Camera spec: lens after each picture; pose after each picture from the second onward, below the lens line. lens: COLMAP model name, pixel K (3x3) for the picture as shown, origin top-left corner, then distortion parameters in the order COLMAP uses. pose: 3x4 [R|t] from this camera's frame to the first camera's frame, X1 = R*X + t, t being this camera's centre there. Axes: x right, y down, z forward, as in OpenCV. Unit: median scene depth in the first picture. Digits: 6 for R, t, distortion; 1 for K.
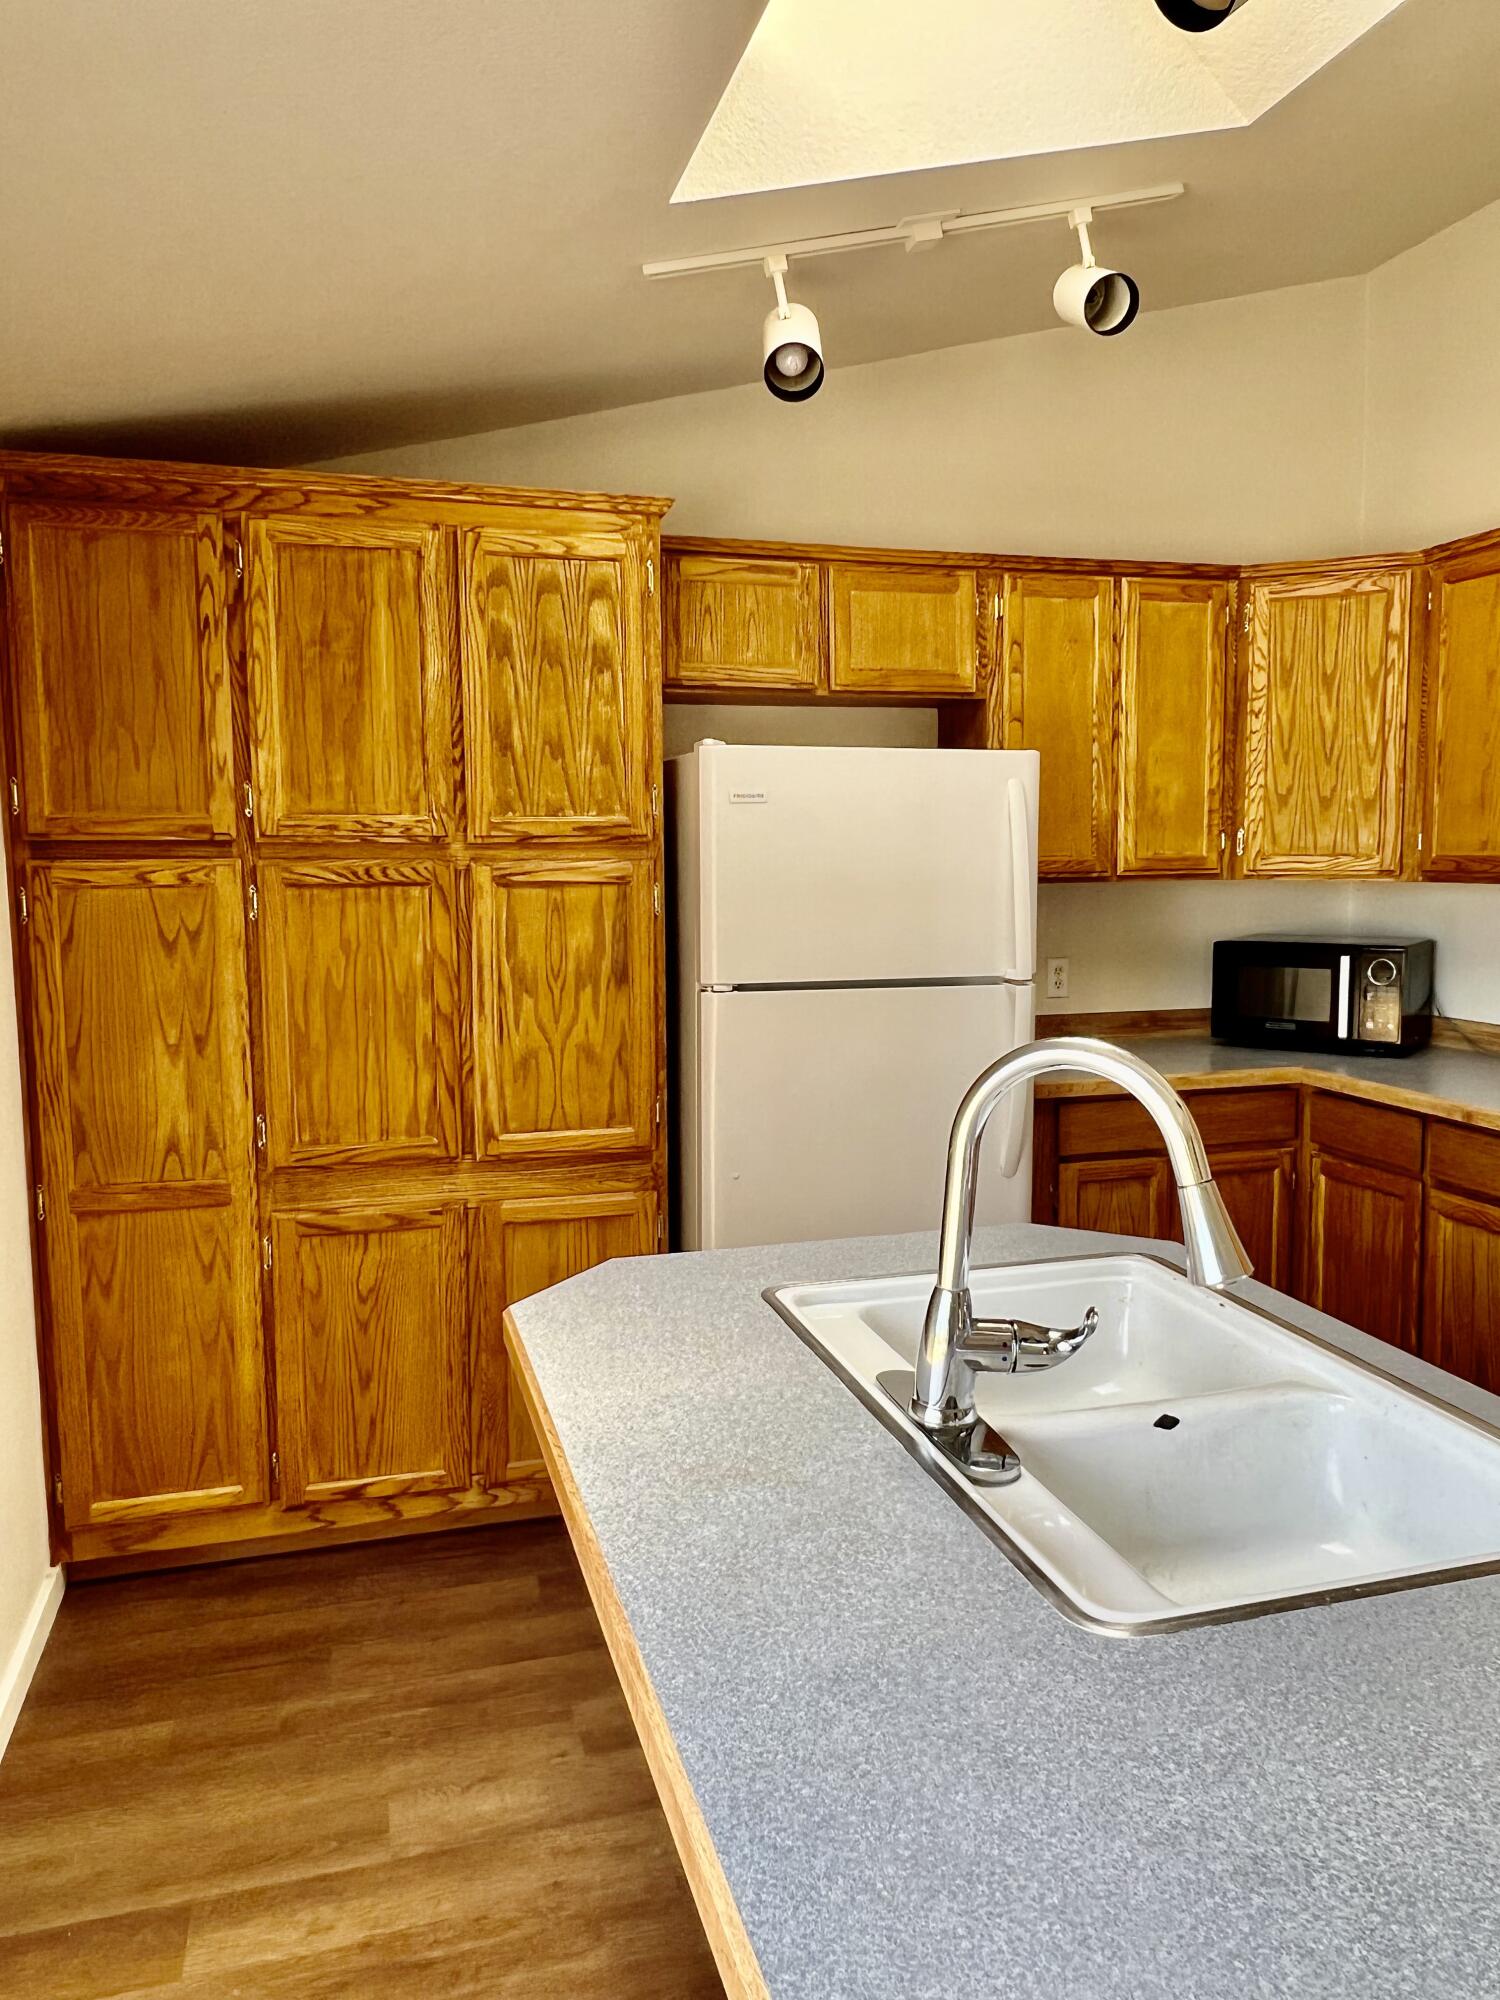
lens RADIAL K [[1424.4, 0, 750.4], [0, 1424.4, 997.1], [0, 0, 1]] dist [0.002105, -0.005369]
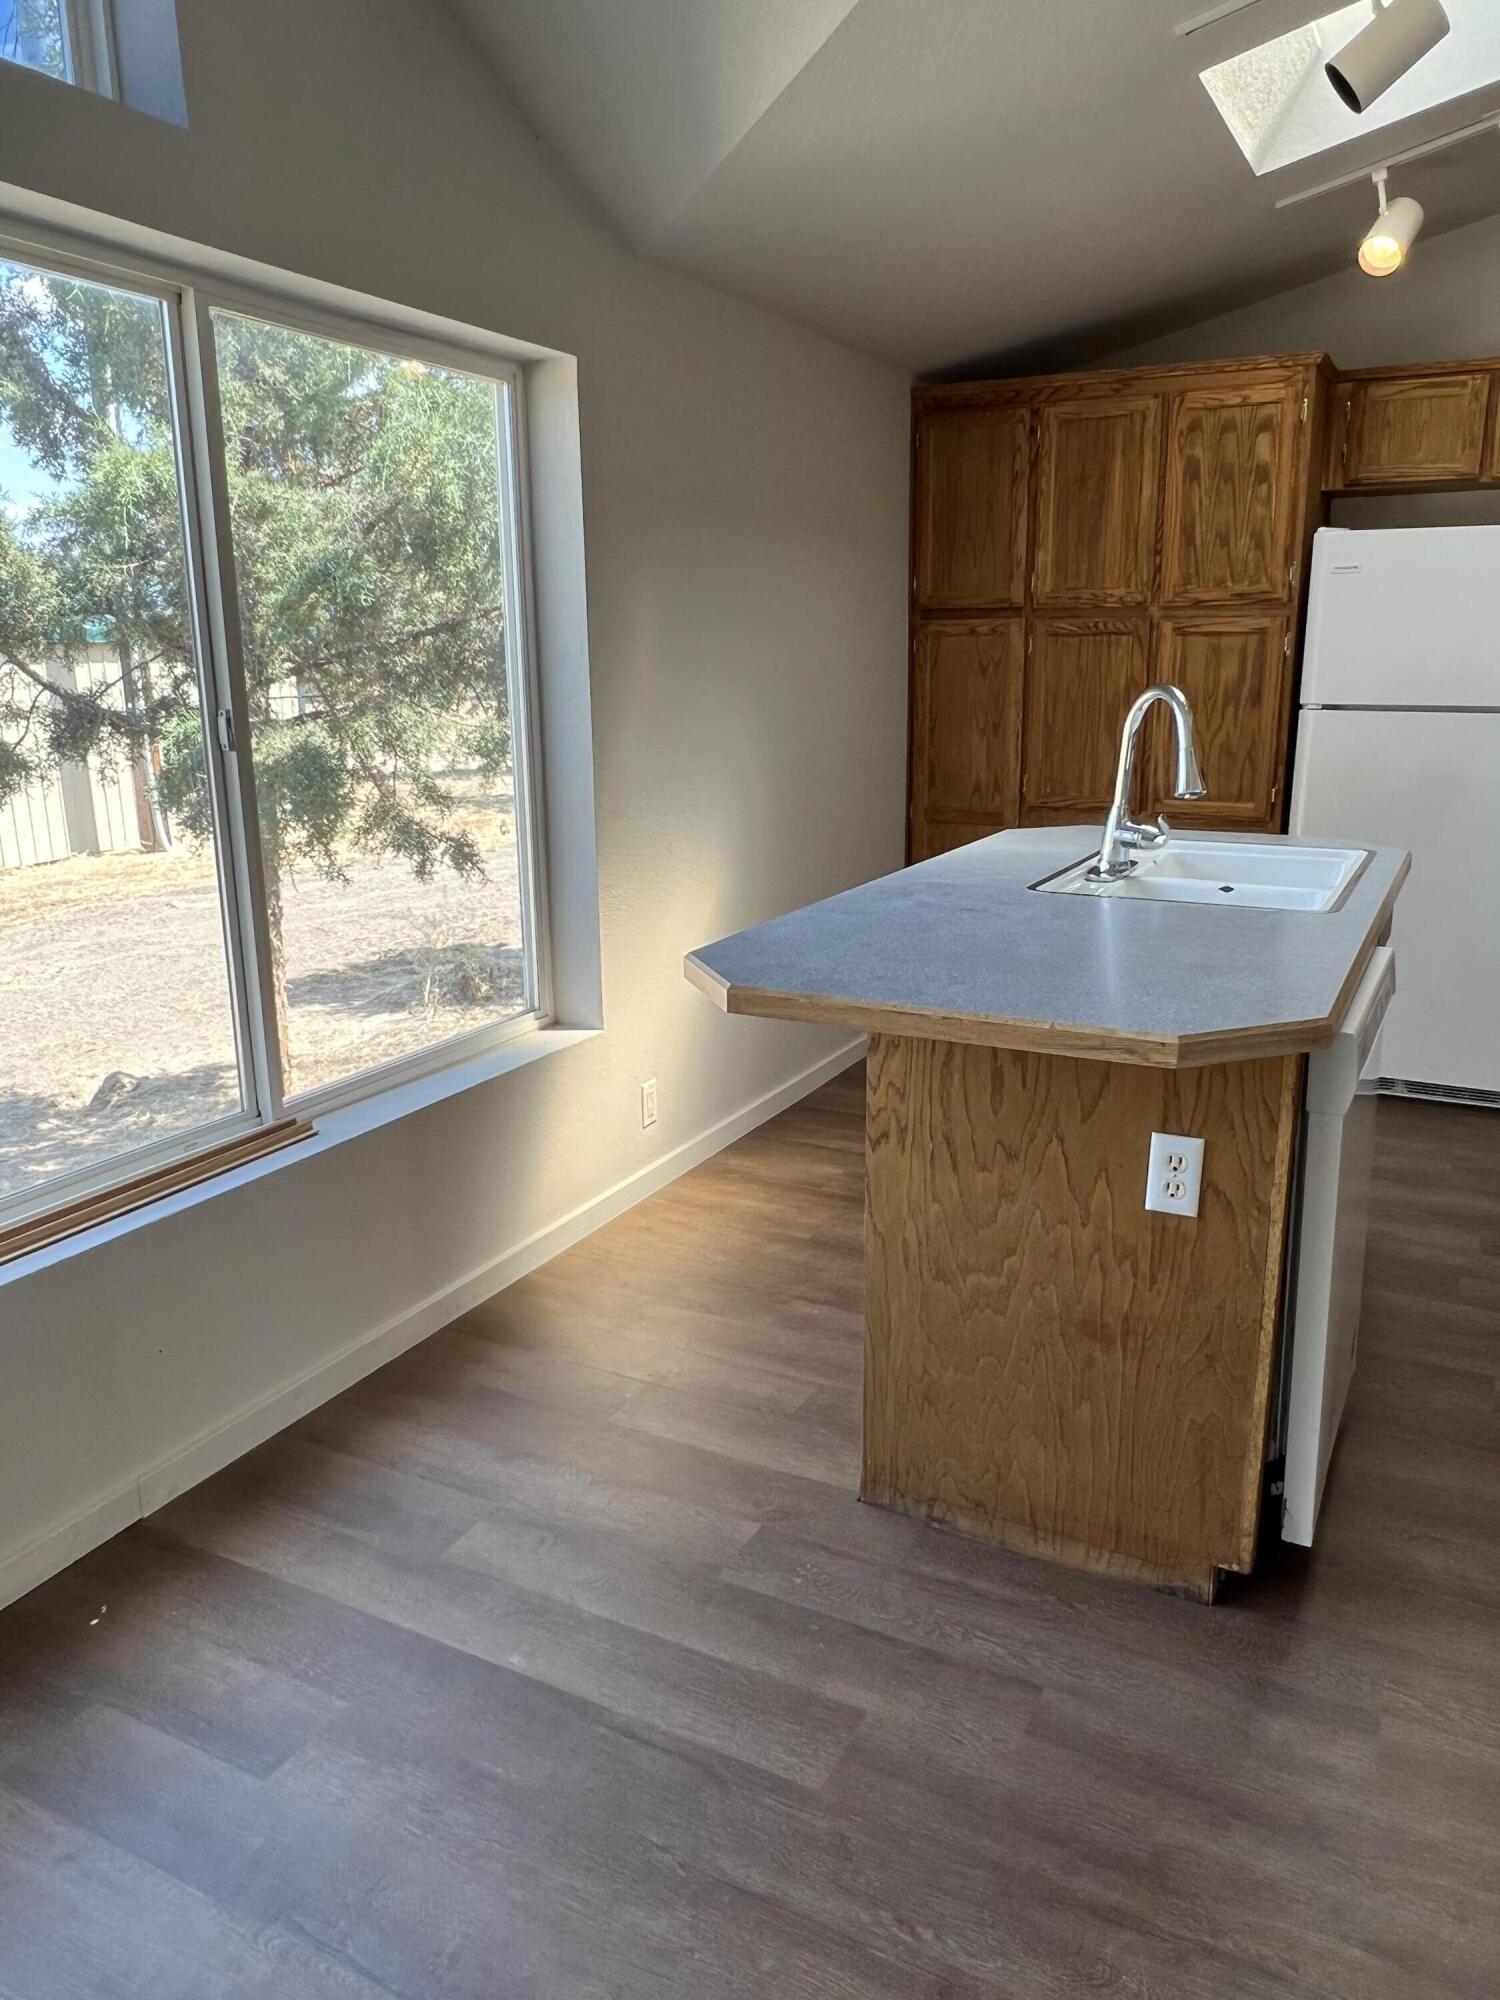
lens RADIAL K [[1424.4, 0, 751.8], [0, 1424.4, 999.4], [0, 0, 1]] dist [0.002105, -0.005369]
pose [[0.720278, 0.165259, -0.673712, 0.608765], [-0.067182, 0.983261, 0.169364, 0.081225], [0.690424, -0.076728, 0.719324, -0.464382]]
